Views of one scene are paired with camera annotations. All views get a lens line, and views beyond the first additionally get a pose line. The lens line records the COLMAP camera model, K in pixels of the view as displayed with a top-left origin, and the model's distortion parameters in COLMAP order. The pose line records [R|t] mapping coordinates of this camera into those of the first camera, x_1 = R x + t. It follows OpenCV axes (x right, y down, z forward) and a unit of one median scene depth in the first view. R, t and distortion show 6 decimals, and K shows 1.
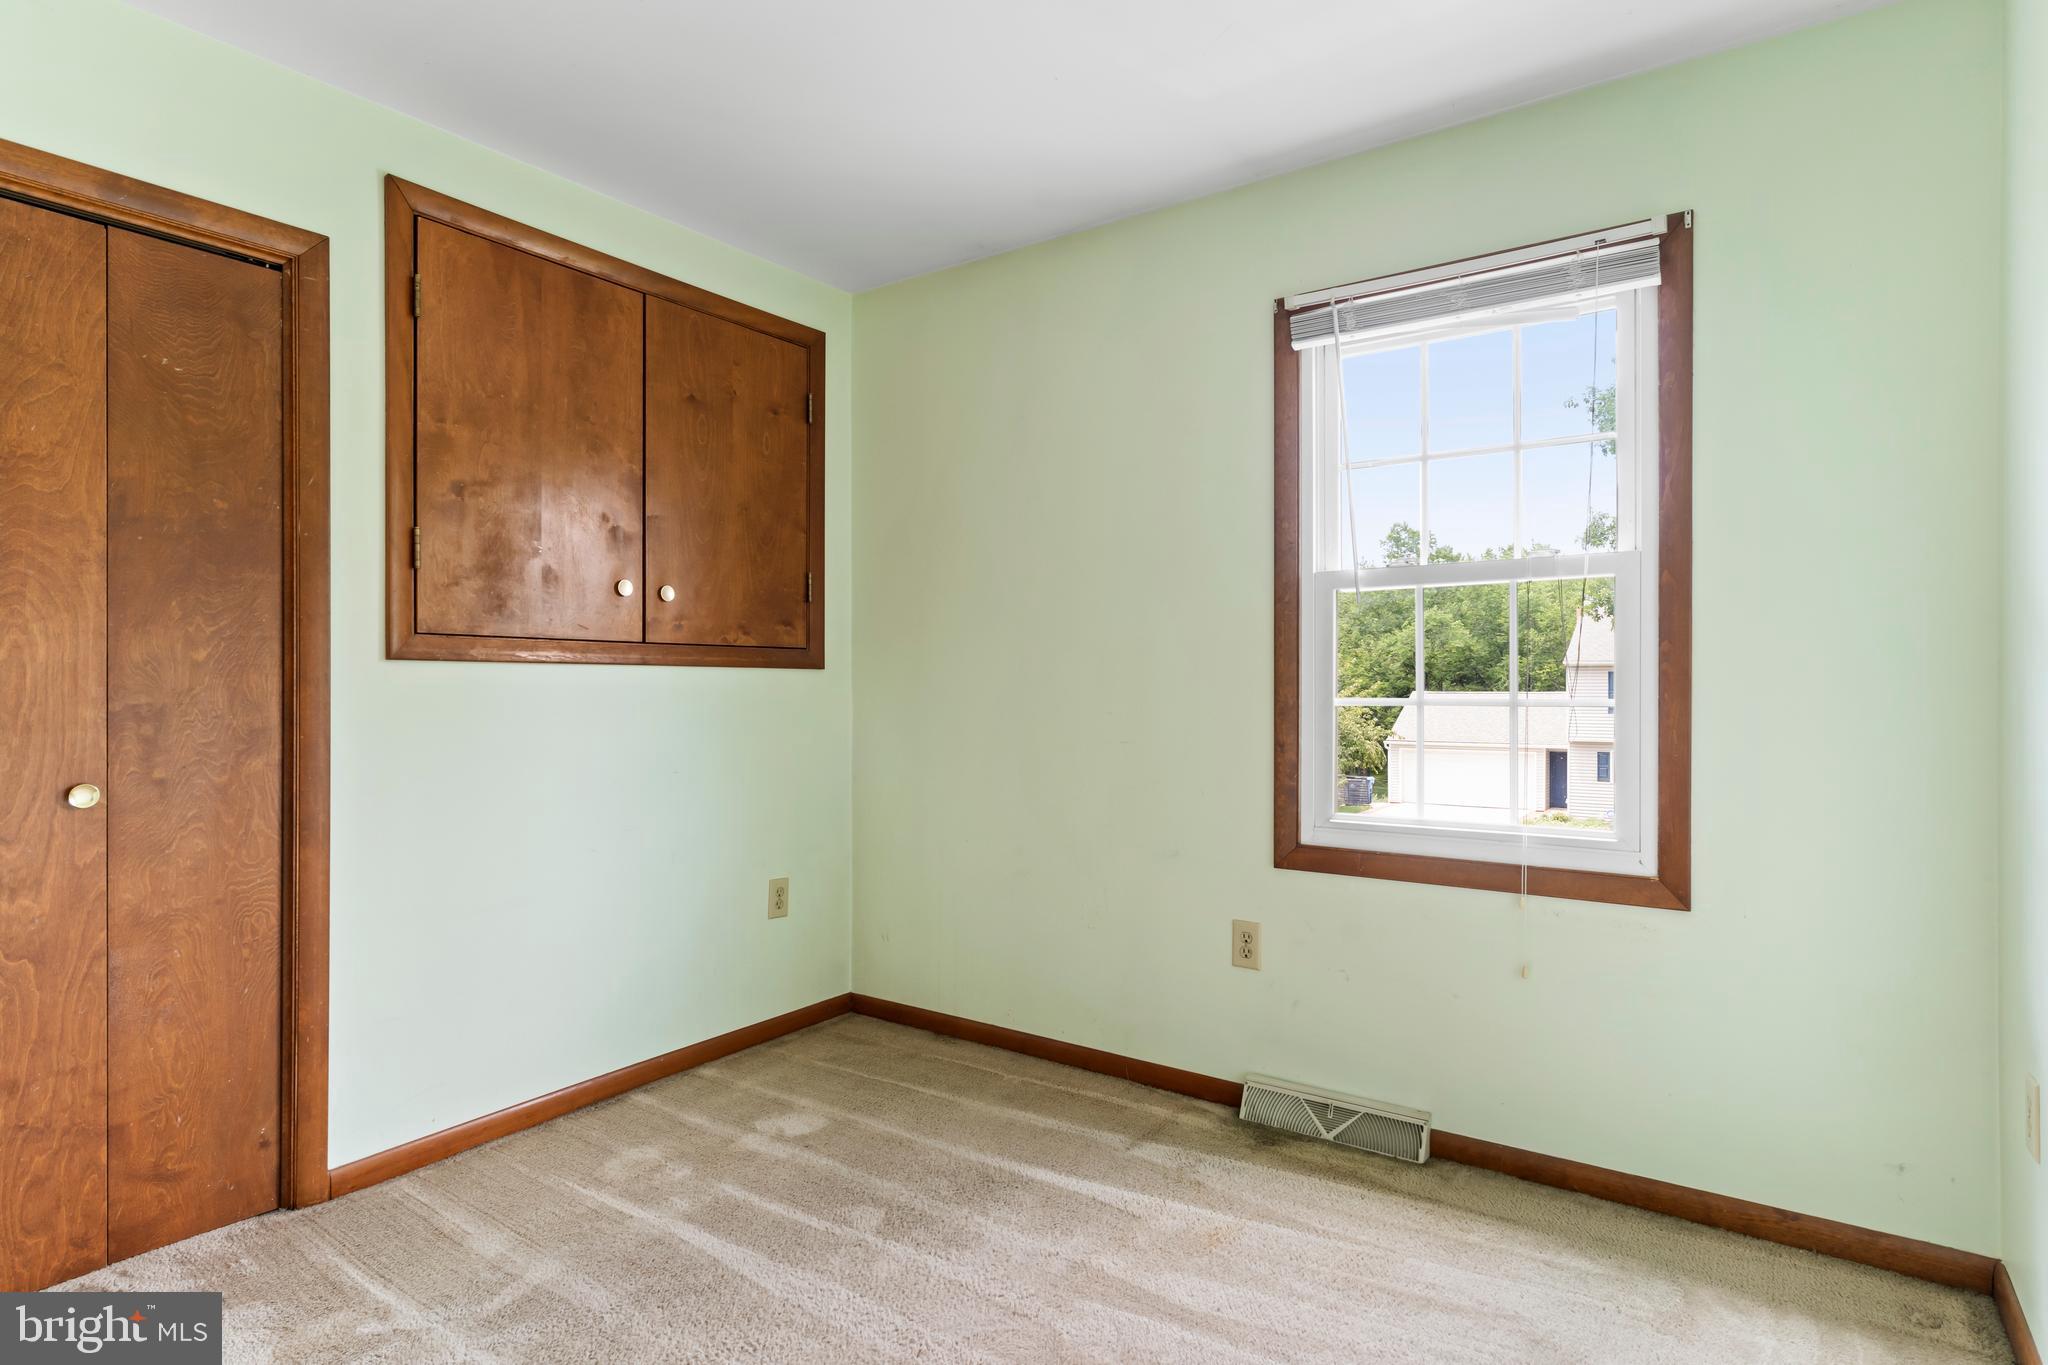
lens RADIAL K [[1063.7, 0, 966.8], [0, 1063.7, 674.0], [0, 0, 1]] dist [-0.008978, 0.003338]
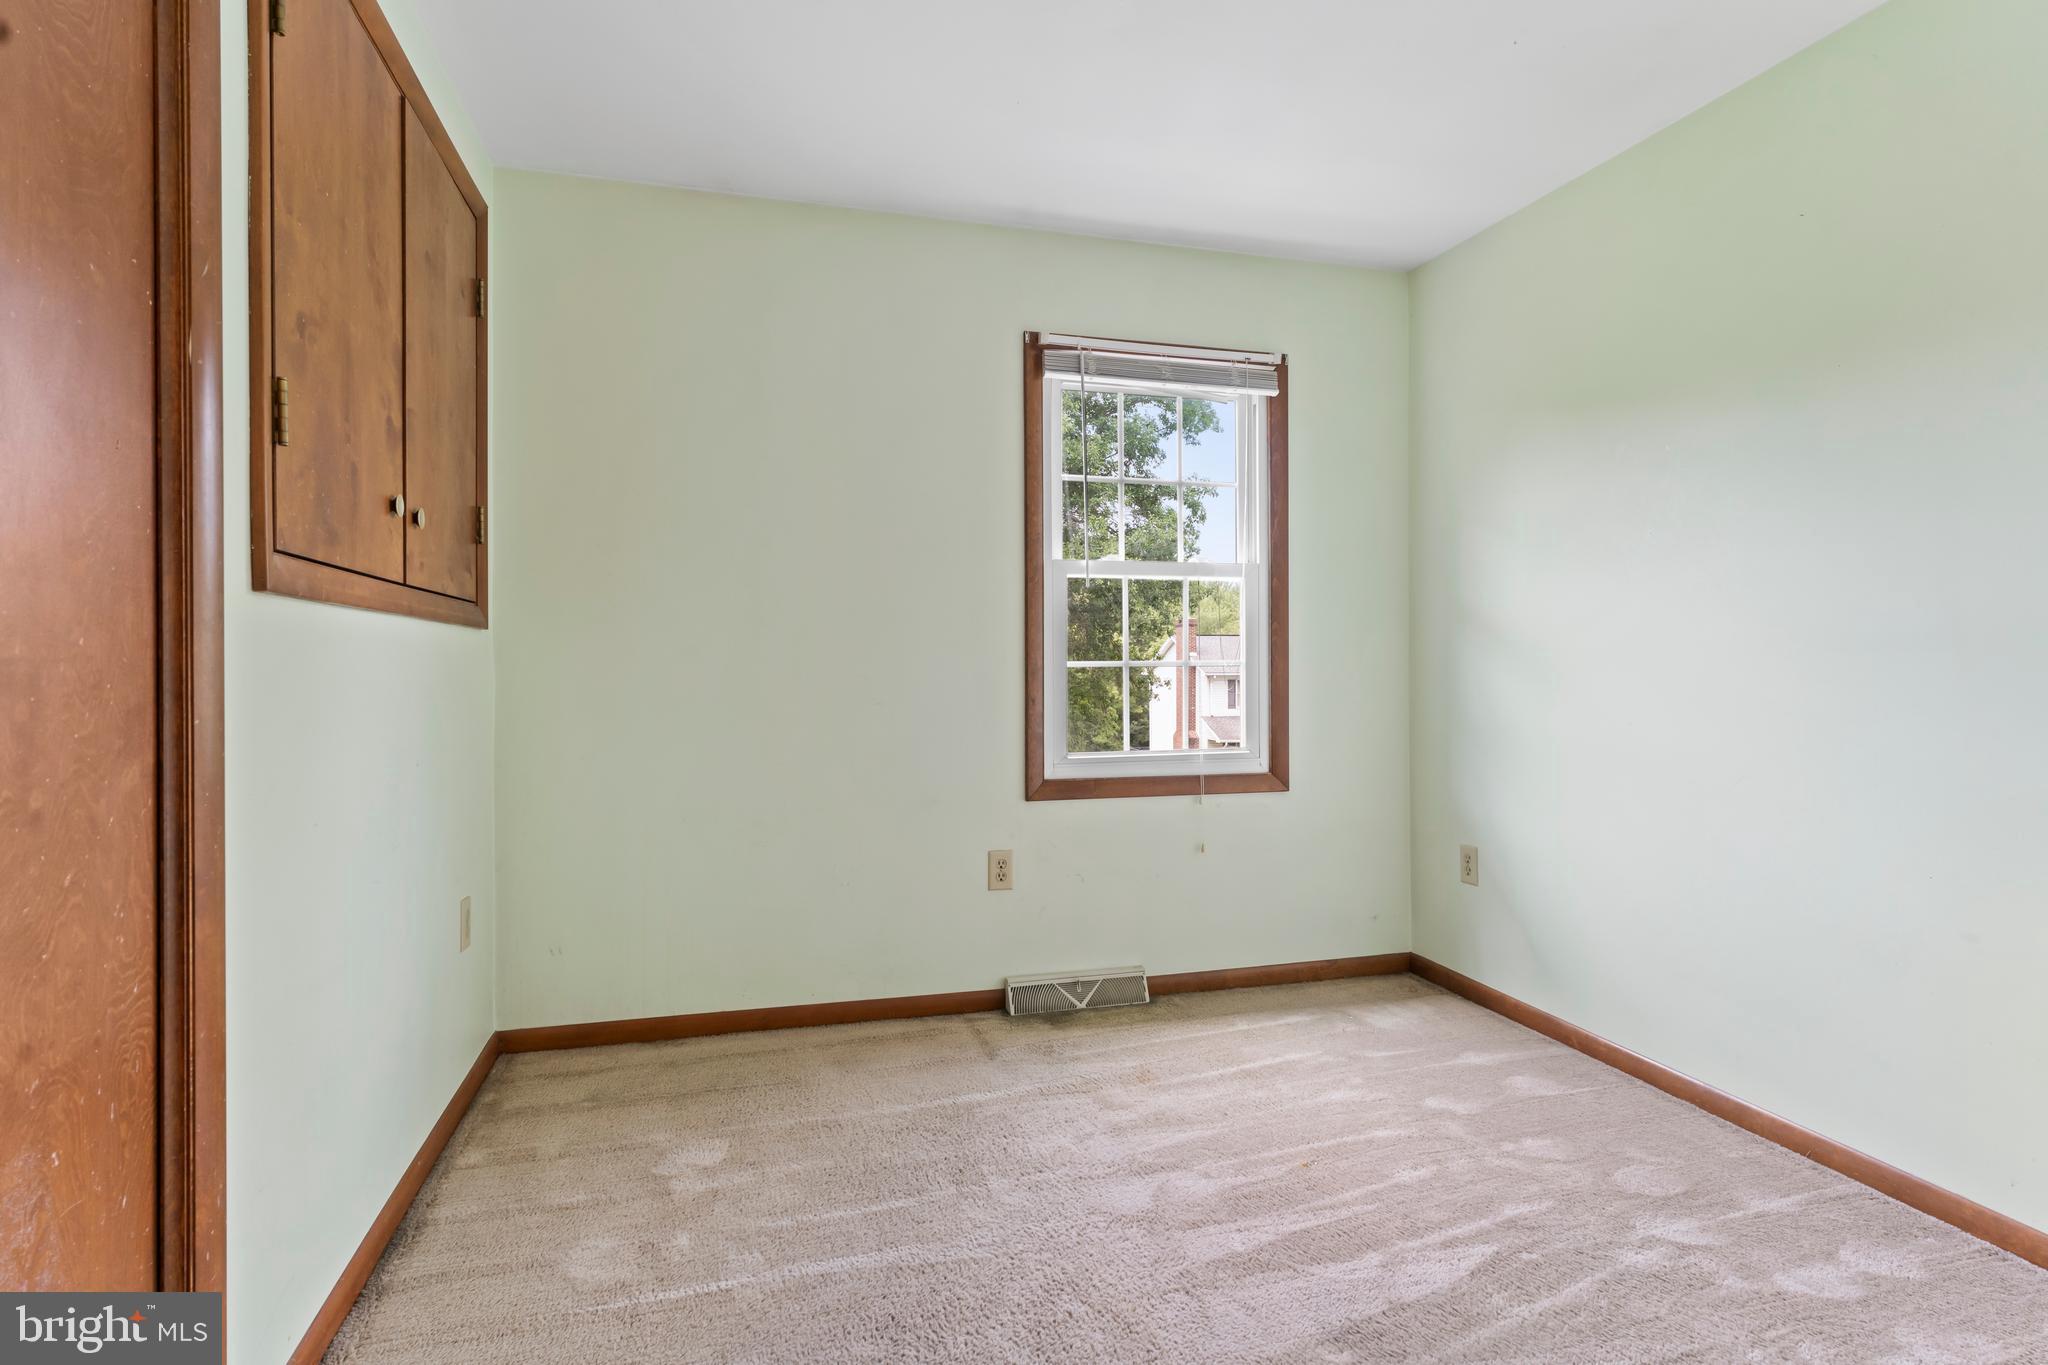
lens RADIAL K [[1063.7, 0, 1016.2], [0, 1063.7, 653.6], [0, 0, 1]] dist [-0.008978, 0.003338]
pose [[0.618408, 0.006487, 0.785830, -0.722899], [-0.004435, 0.999979, -0.004764, 0.021875], [-0.785845, -0.000539, 0.618424, 0.282893]]
